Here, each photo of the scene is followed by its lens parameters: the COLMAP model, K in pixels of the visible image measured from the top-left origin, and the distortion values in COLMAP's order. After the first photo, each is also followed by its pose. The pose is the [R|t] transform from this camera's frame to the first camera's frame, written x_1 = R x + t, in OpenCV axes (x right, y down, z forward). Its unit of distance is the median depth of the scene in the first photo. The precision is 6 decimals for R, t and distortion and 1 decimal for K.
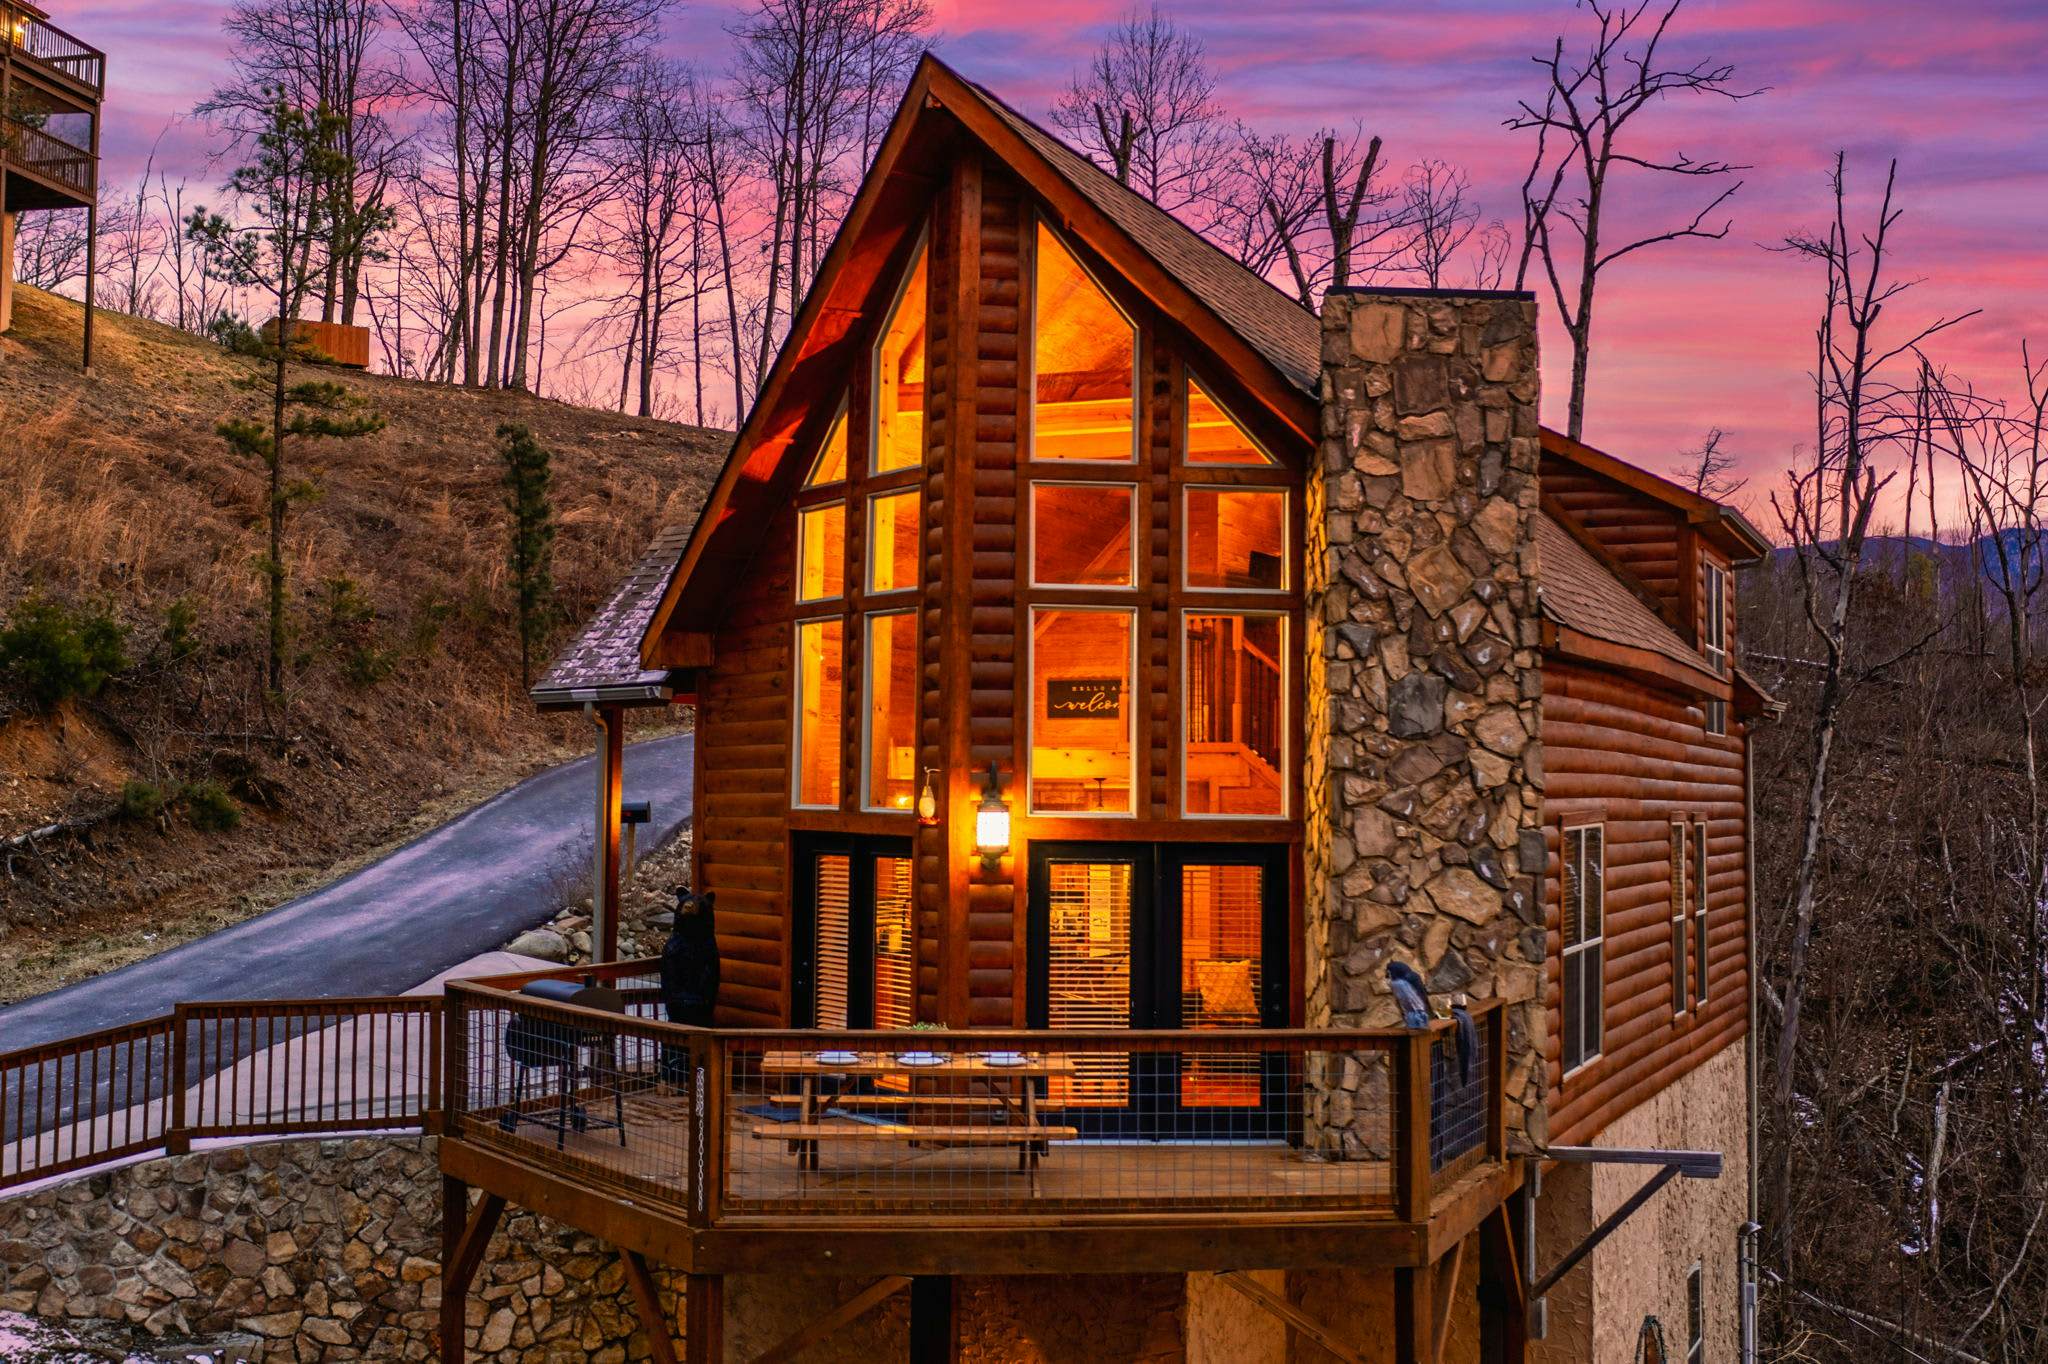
lens RADIAL K [[2209.8, 0, 989.8], [0, 2209.8, 657.2], [0, 0, 1]] dist [-0.005342, 0.000000]
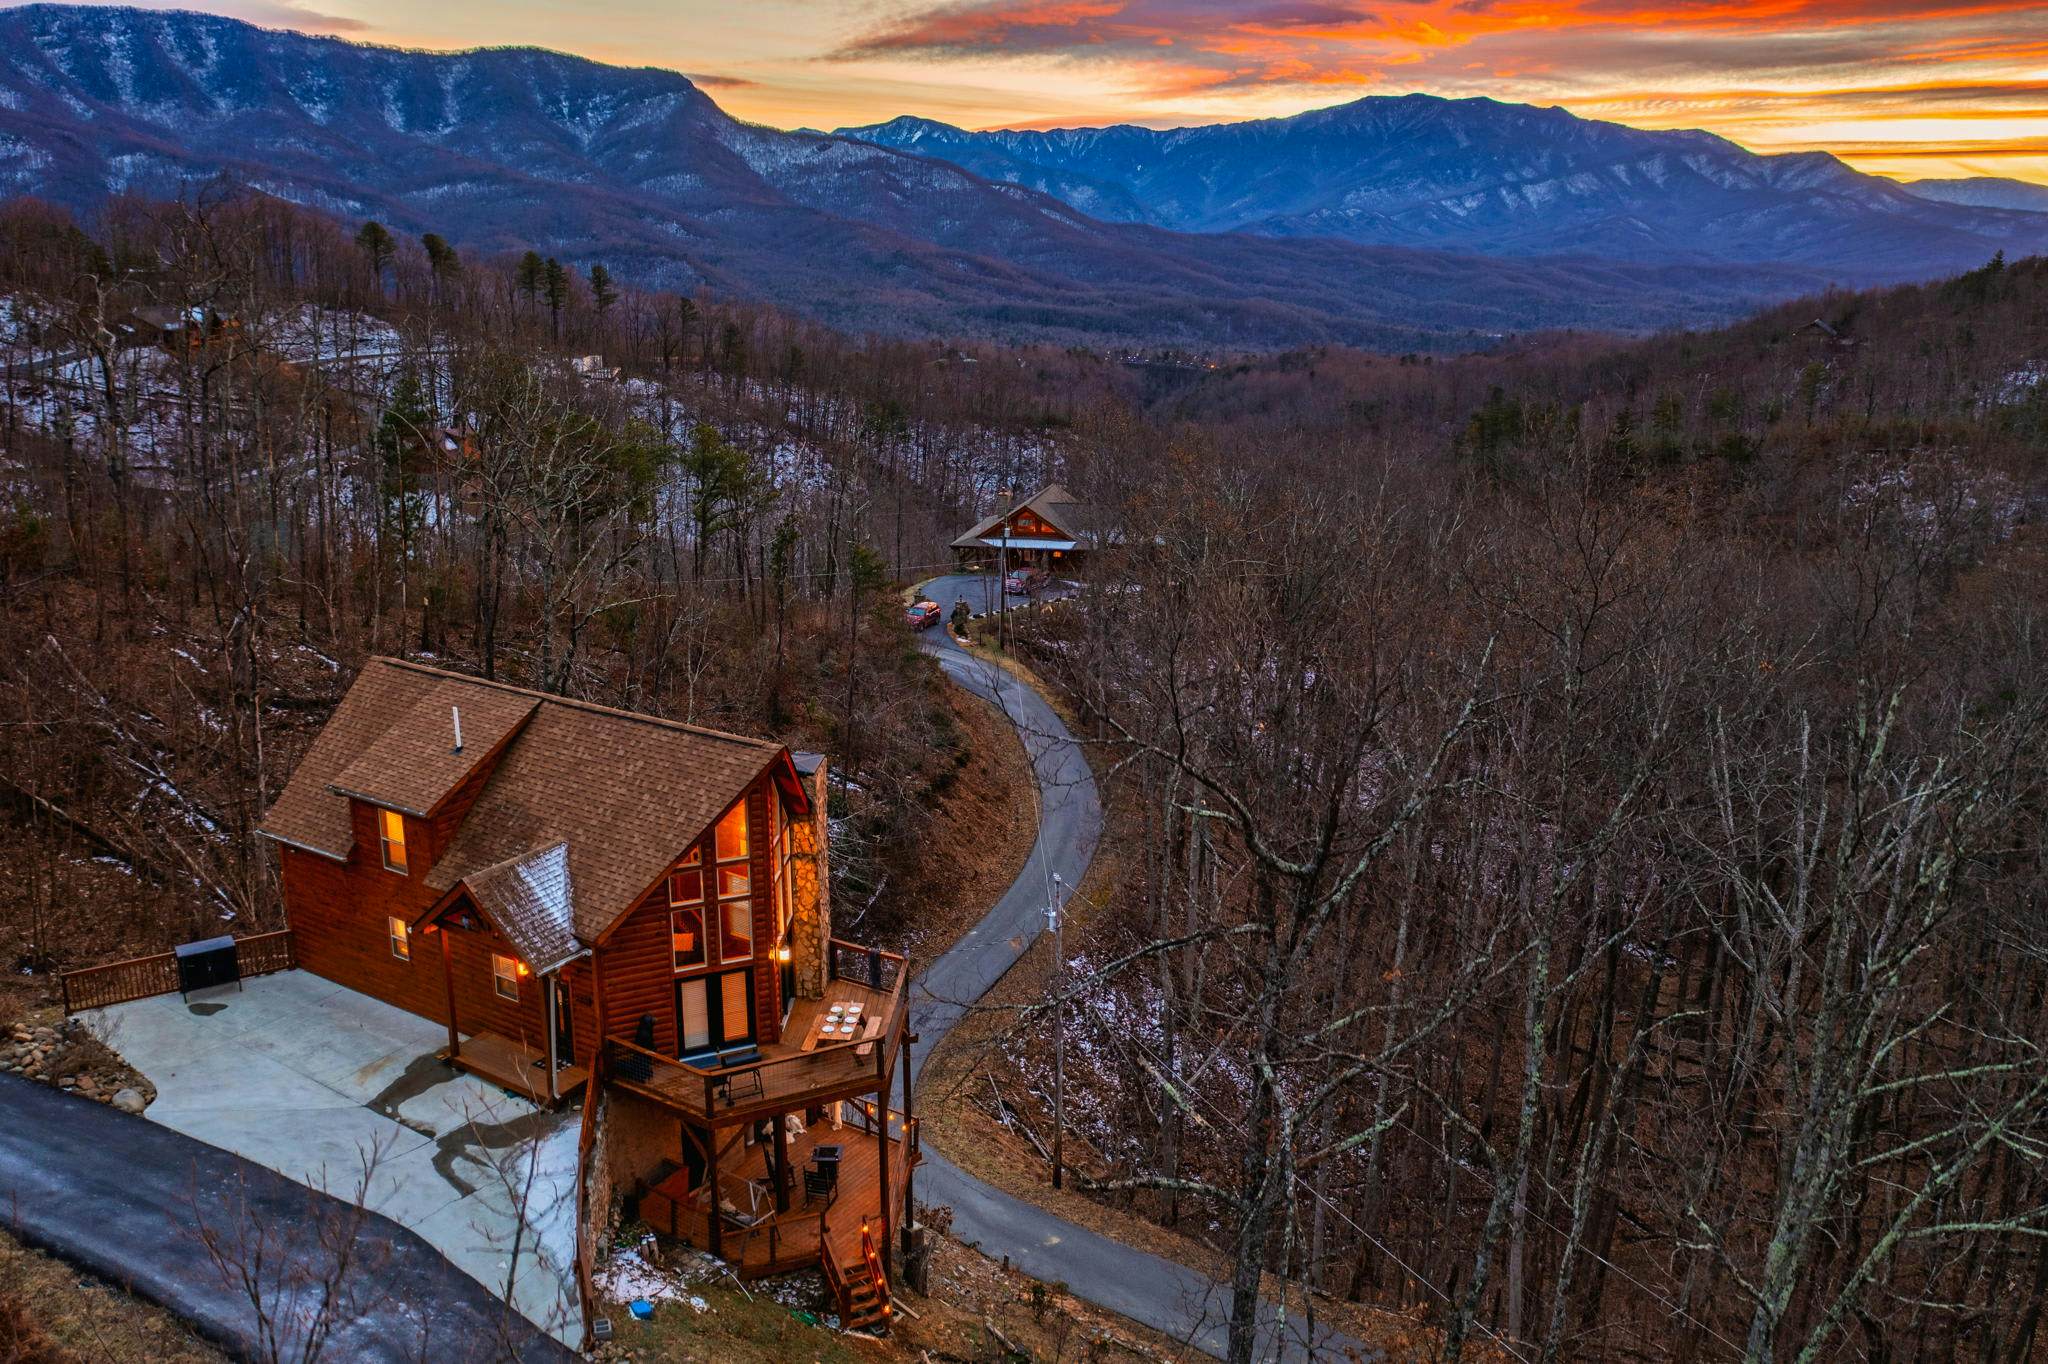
lens RADIAL K [[1628.1, 0, 1025.7], [0, 1628.1, 685.3], [0, 0, 1]] dist [-0.021160, 0.008124]
pose [[0.131600, -0.268588, 0.954223, -2.168400], [-0.068769, 0.957802, 0.279079, -1.016027], [-0.988915, -0.102348, 0.107576, 0.384801]]
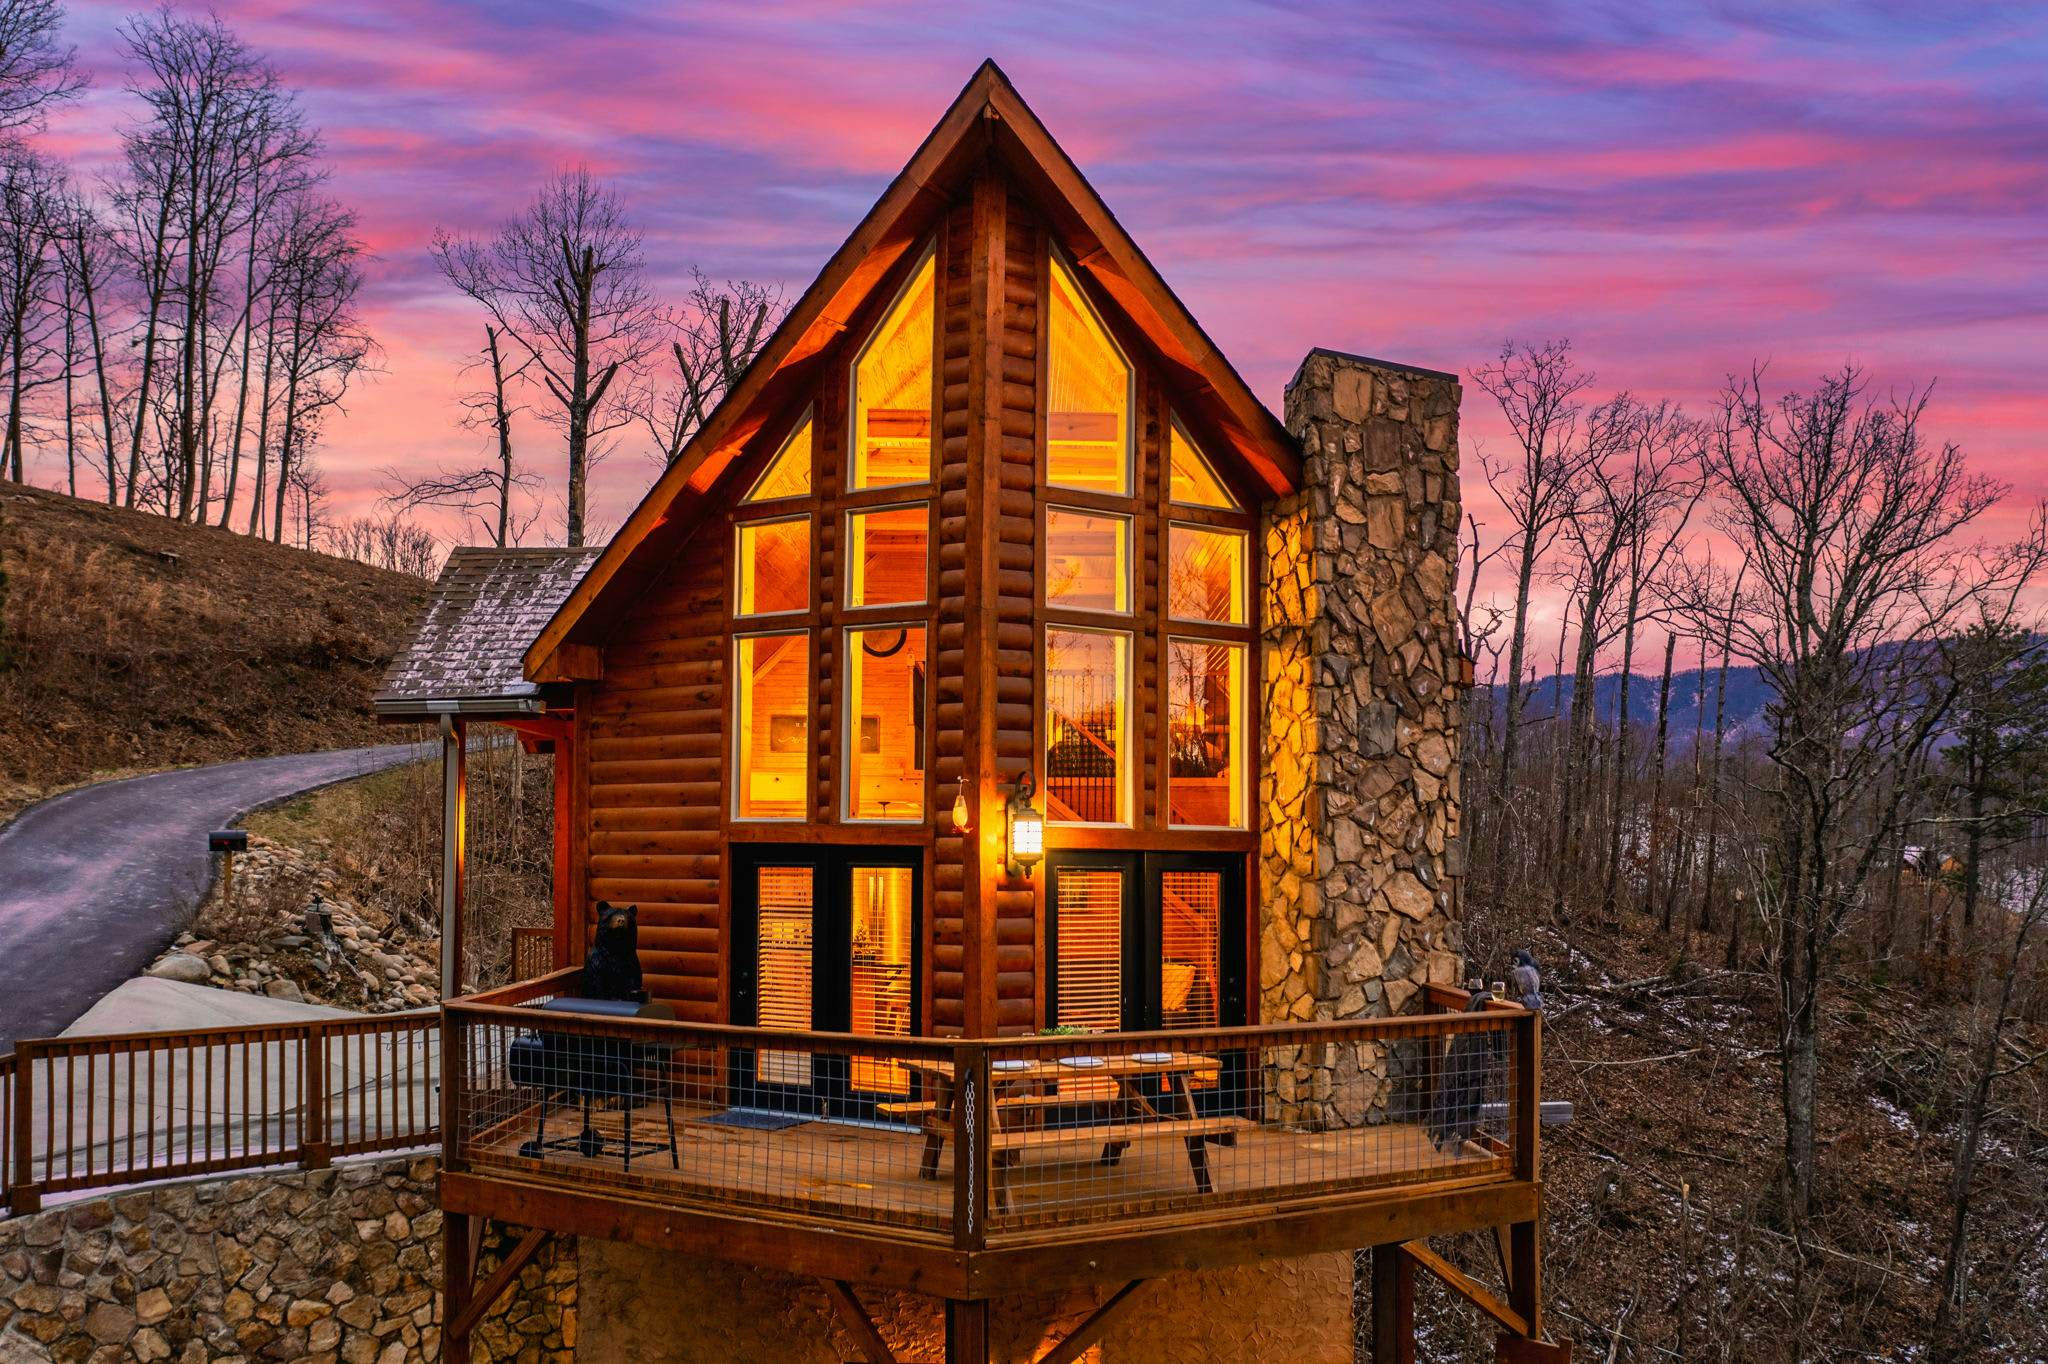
lens RADIAL K [[1678.7, 0, 1000.5], [0, 1678.7, 831.3], [0, 0, 1]] dist [-0.016711, 0.005794]
pose [[0.909329, 0.004538, 0.416053, -0.324899], [-0.027450, 0.998416, 0.049106, 0.035226], [-0.415171, -0.056074, 0.908014, 0.279566]]
